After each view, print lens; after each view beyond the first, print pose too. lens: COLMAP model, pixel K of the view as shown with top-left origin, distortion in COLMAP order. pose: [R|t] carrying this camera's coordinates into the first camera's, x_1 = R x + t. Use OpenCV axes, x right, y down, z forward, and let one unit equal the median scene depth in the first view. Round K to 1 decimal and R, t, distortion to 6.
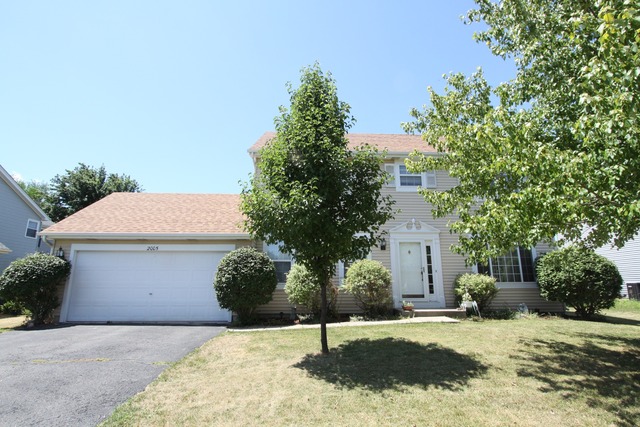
lens RADIAL K [[356.4, 0, 319.4], [0, 356.4, 214.5], [0, 0, 1]] dist [-0.002267, -0.000120]
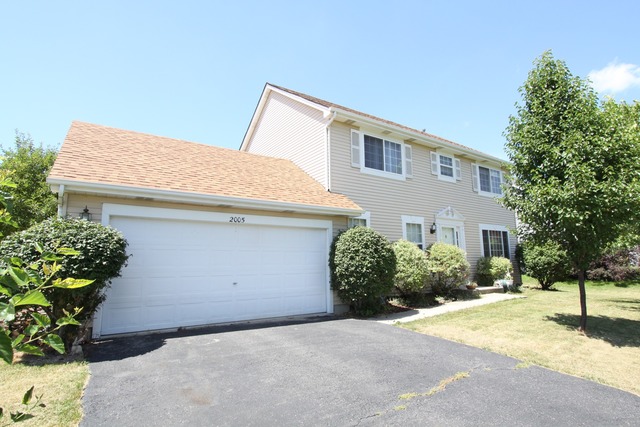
lens RADIAL K [[356.4, 0, 319.9], [0, 356.4, 212.1], [0, 0, 1]] dist [-0.002267, -0.000120]
pose [[0.839751, 0.072282, 0.538139, -0.711744], [-0.100717, 0.994636, 0.023568, 0.046967], [-0.533549, -0.073991, 0.842526, 0.317662]]
